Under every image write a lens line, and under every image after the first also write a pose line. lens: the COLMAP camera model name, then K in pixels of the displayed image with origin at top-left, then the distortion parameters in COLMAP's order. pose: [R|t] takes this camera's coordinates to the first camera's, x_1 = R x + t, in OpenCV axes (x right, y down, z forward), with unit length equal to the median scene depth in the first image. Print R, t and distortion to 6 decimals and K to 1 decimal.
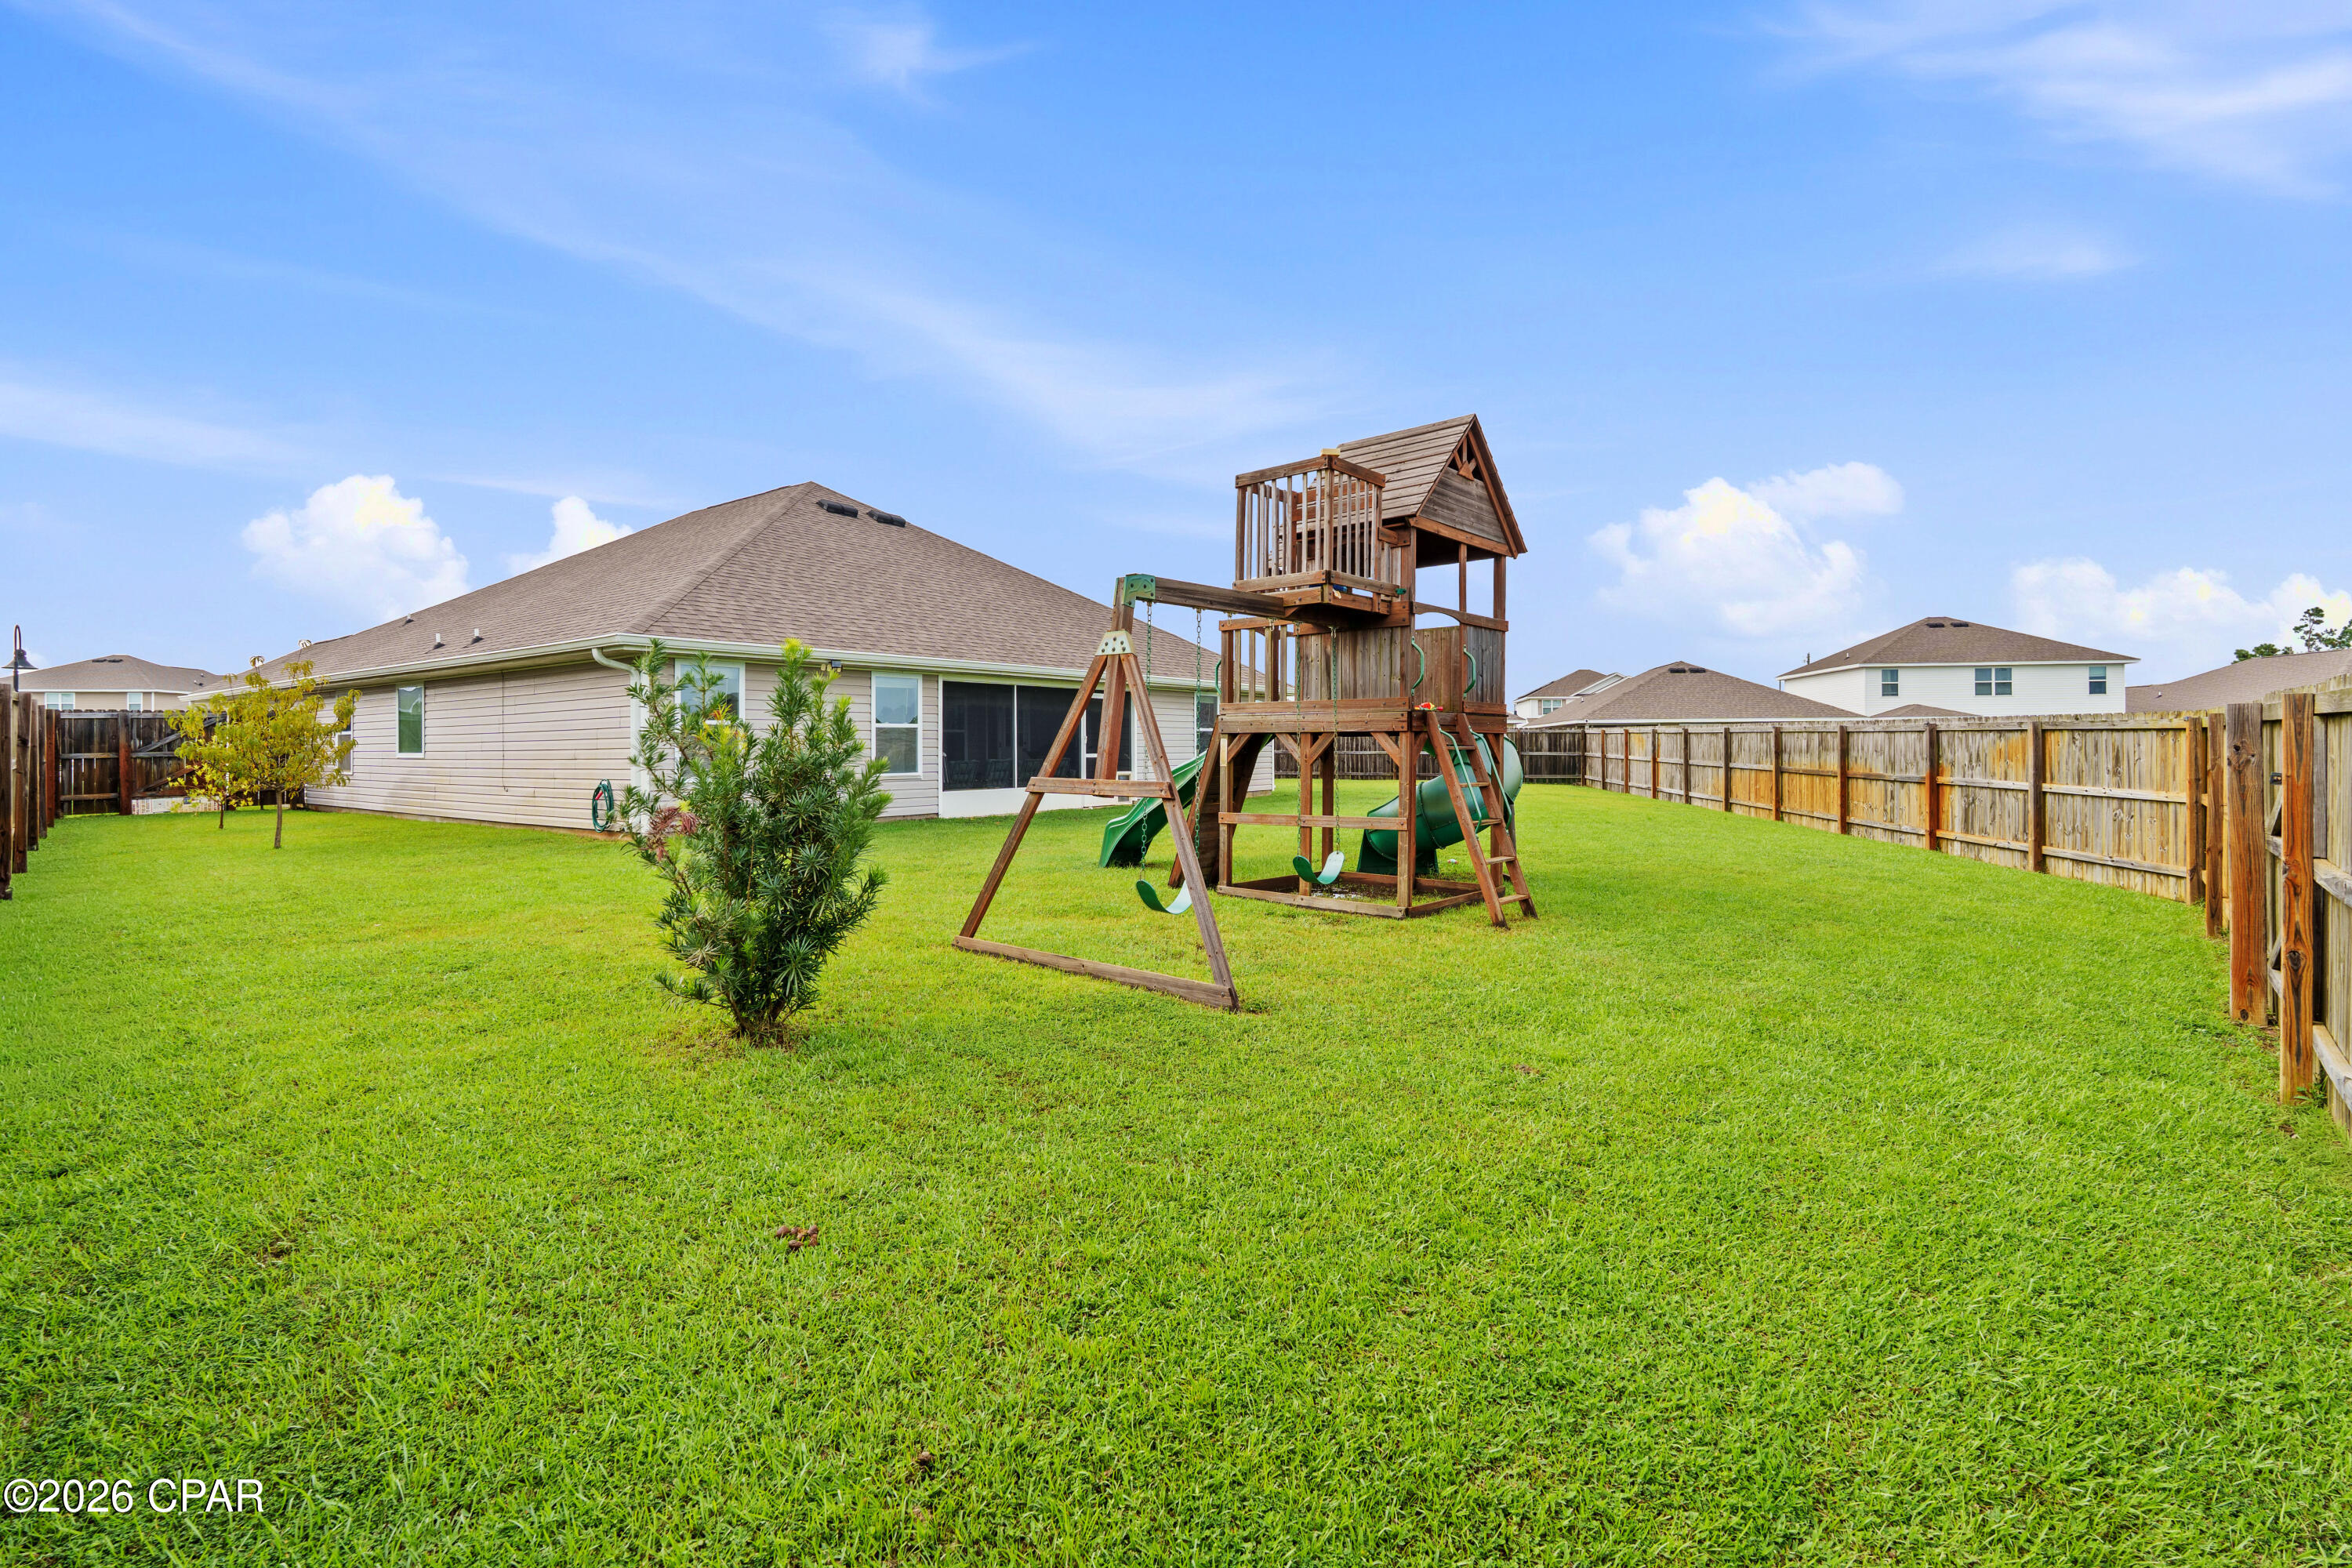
lens RADIAL K [[1069.4, 0, 1183.1], [0, 1069.4, 735.9], [0, 0, 1]] dist [-0.001169, -0.000482]
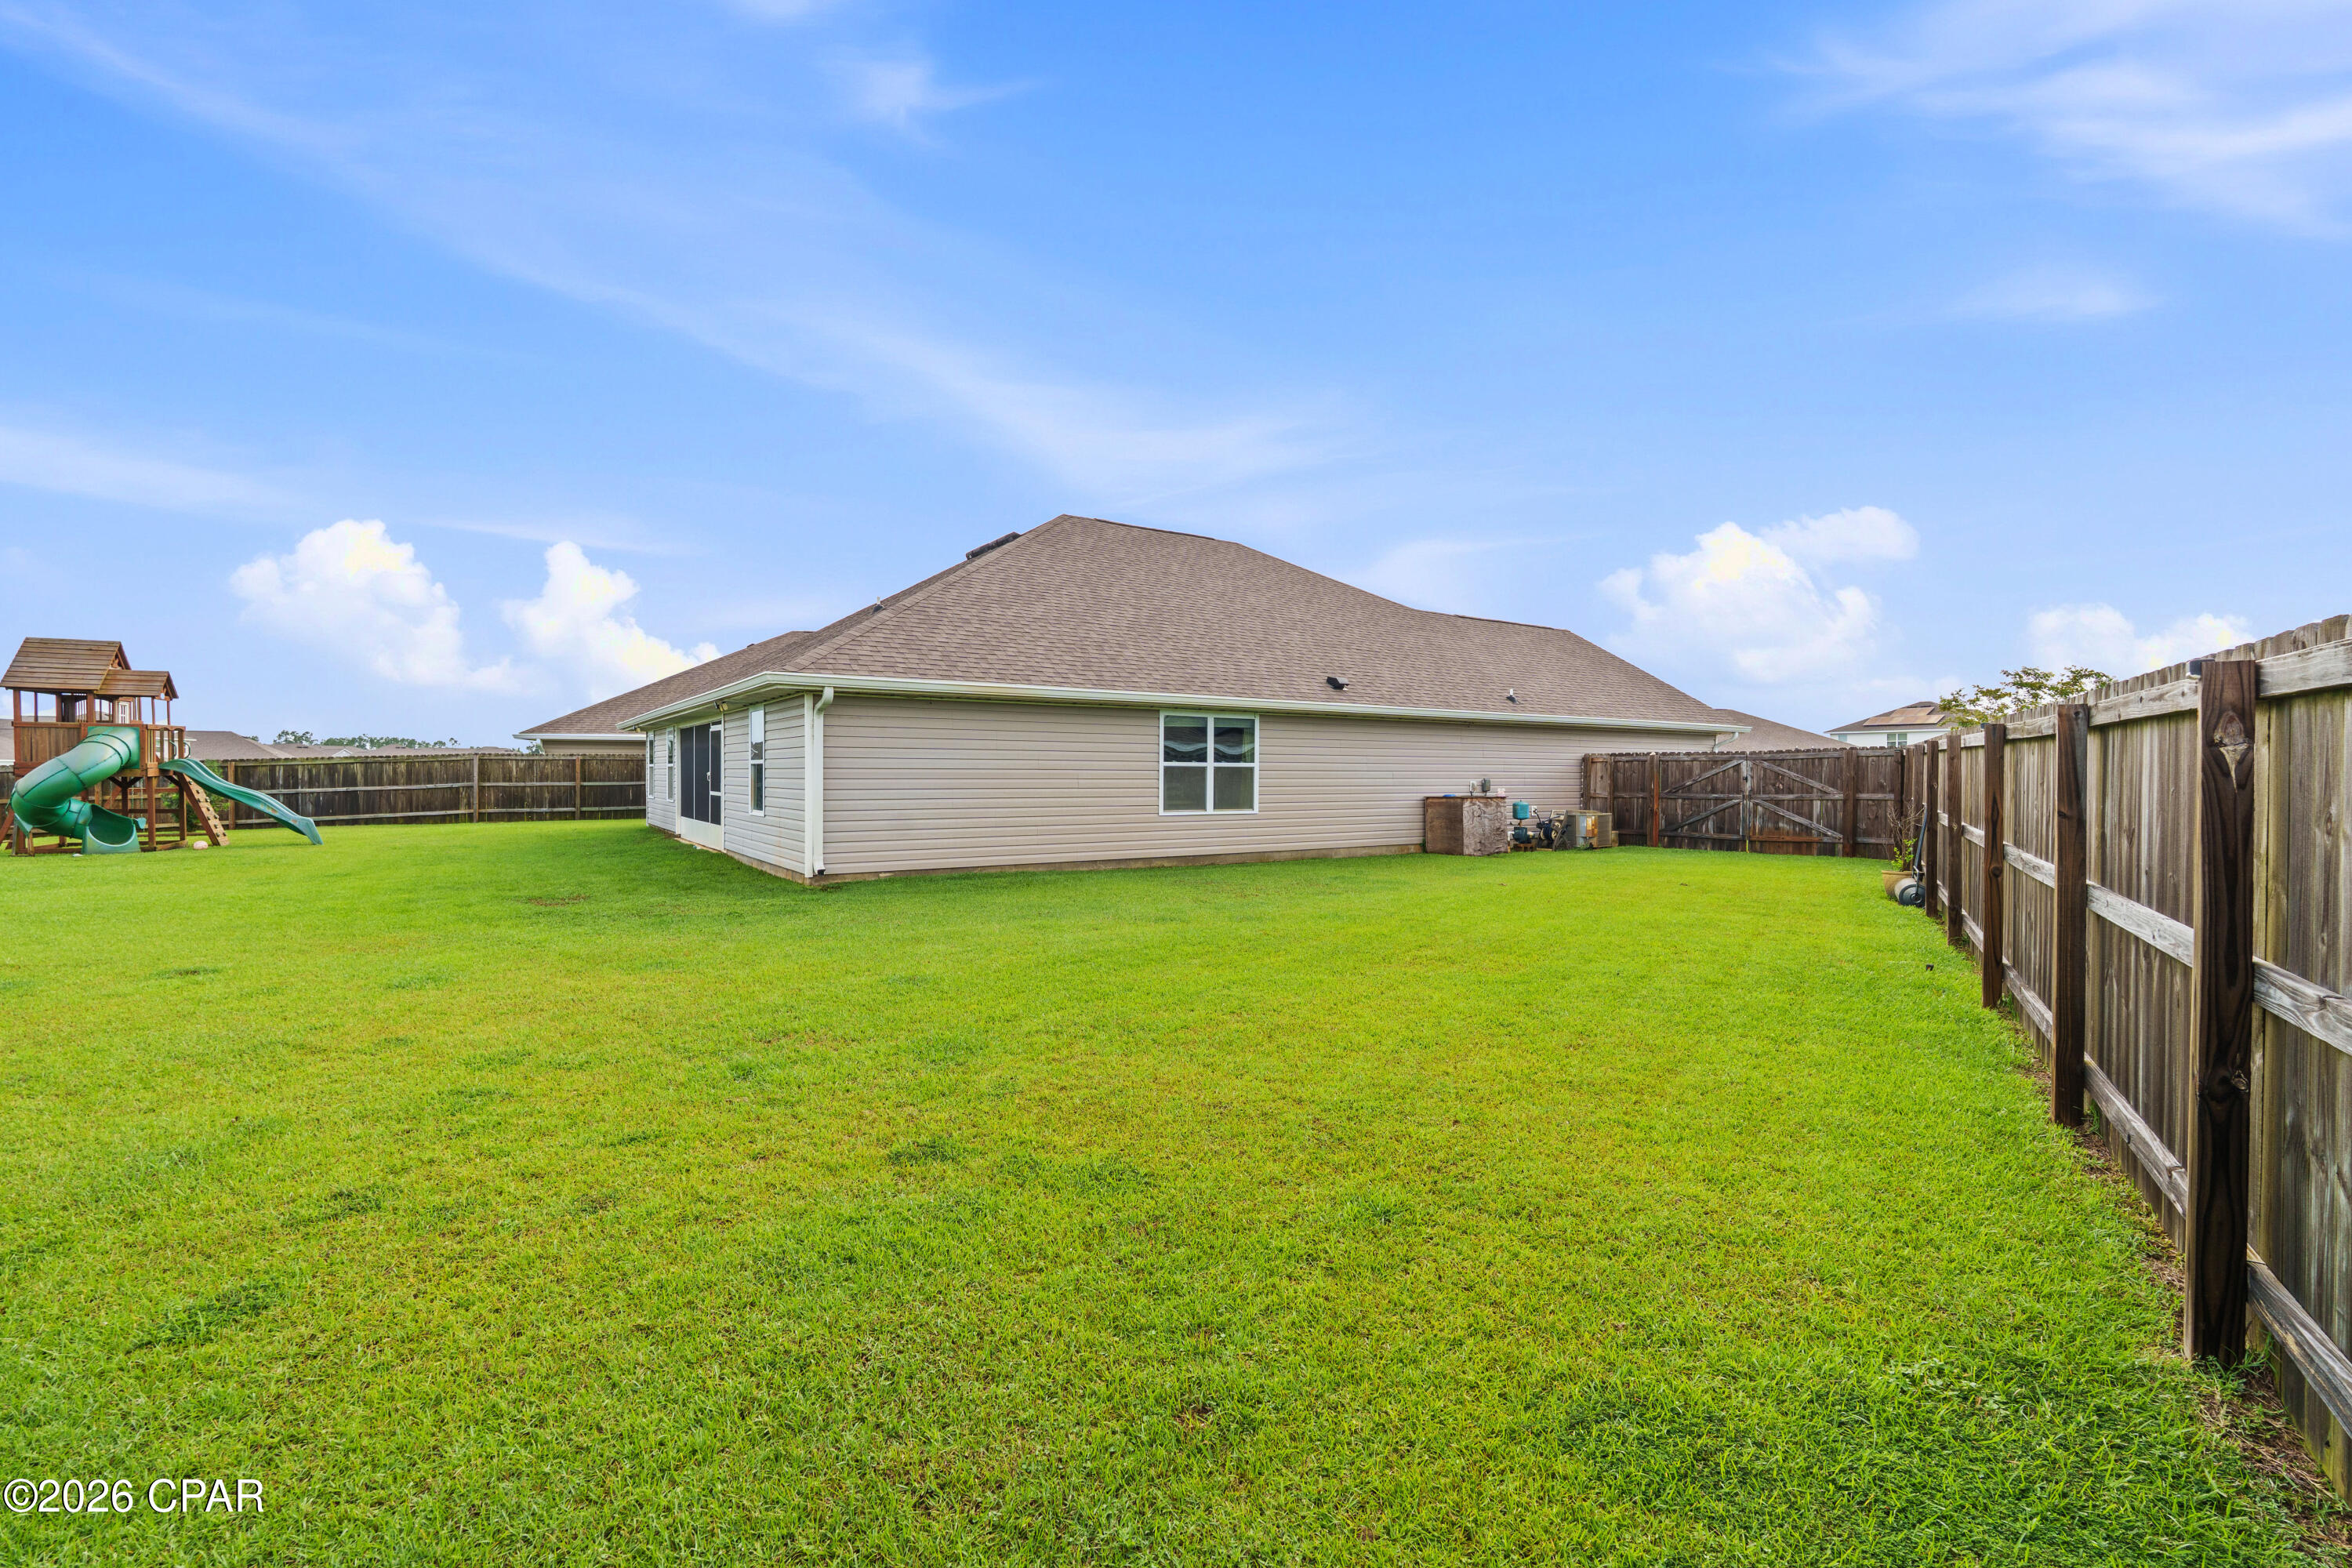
lens RADIAL K [[1033.0, 0, 1165.9], [0, 1033.0, 778.9], [0, 0, 1]] dist [-0.000824, -0.000515]
pose [[-0.353602, 0.010071, -0.935342, 0.706572], [0.003919, 0.999949, 0.009285, -0.000251], [0.935388, -0.000382, -0.353624, 1.928800]]
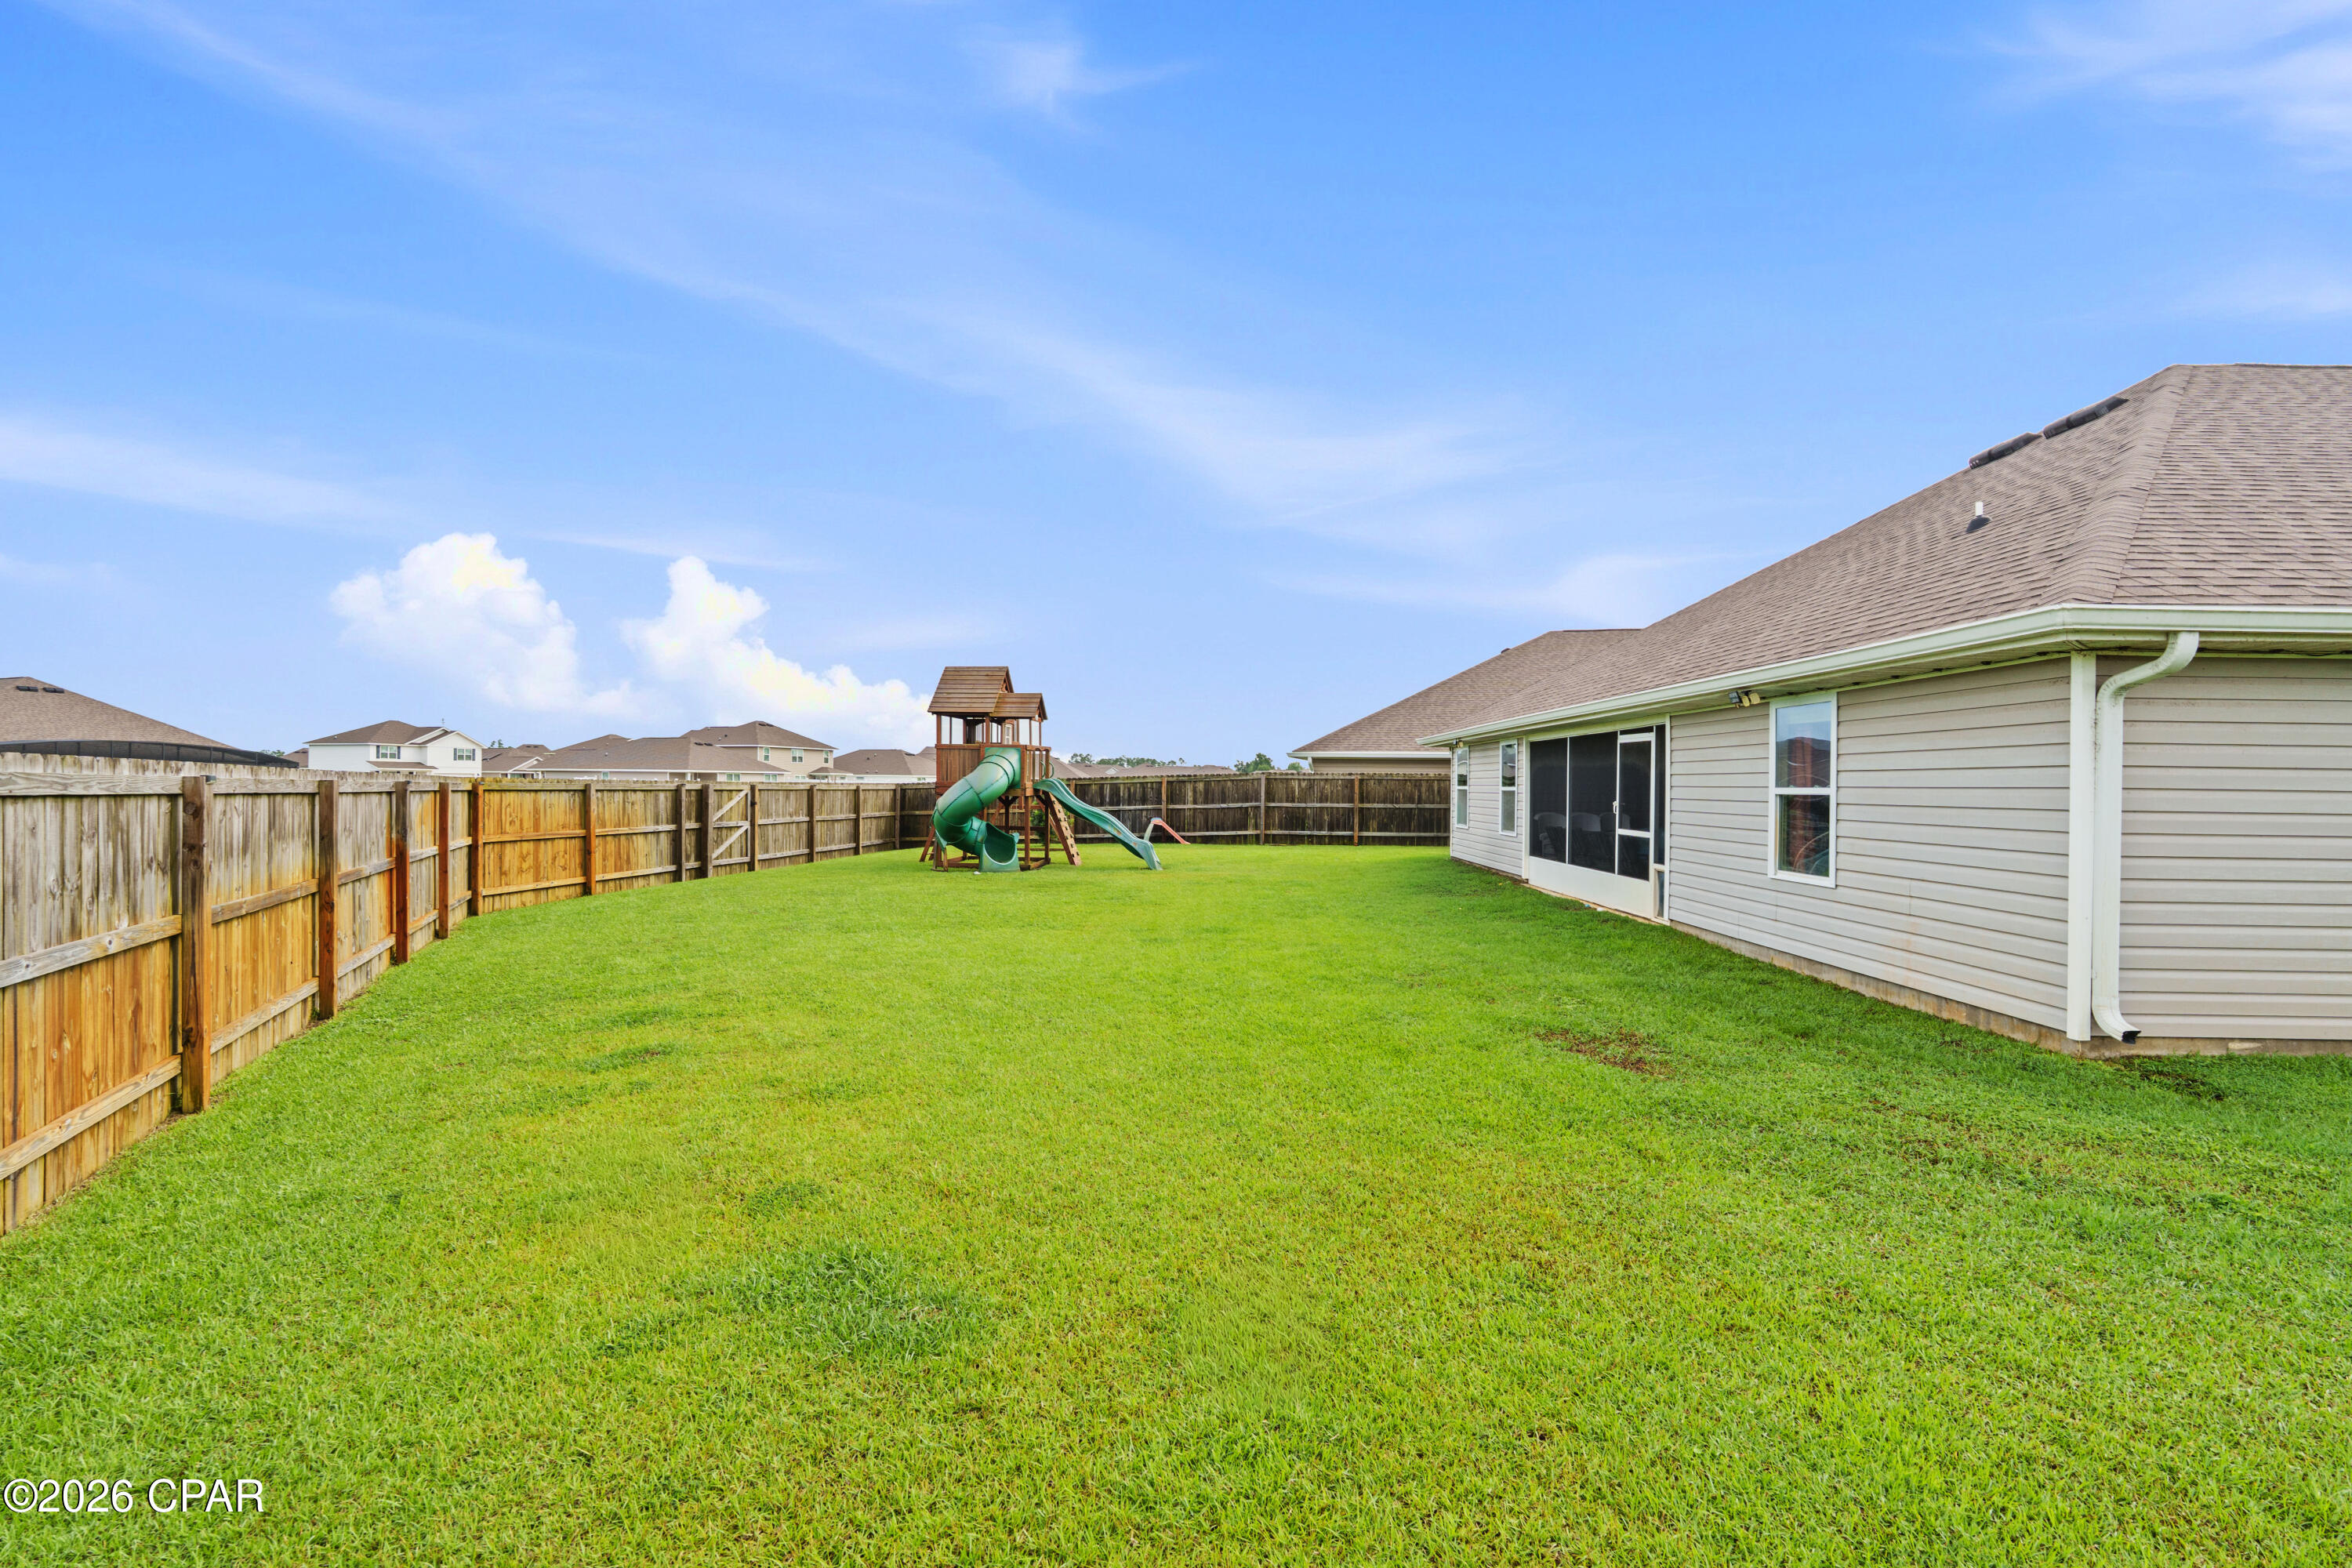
lens RADIAL K [[1033.0, 0, 1165.9], [0, 1033.0, 778.9], [0, 0, 1]] dist [-0.000824, -0.000515]
pose [[-0.831000, -0.008913, -0.556200, 0.568080], [-0.006131, 0.999958, -0.006864, -0.008244], [0.556238, -0.002294, -0.831020, 1.564245]]
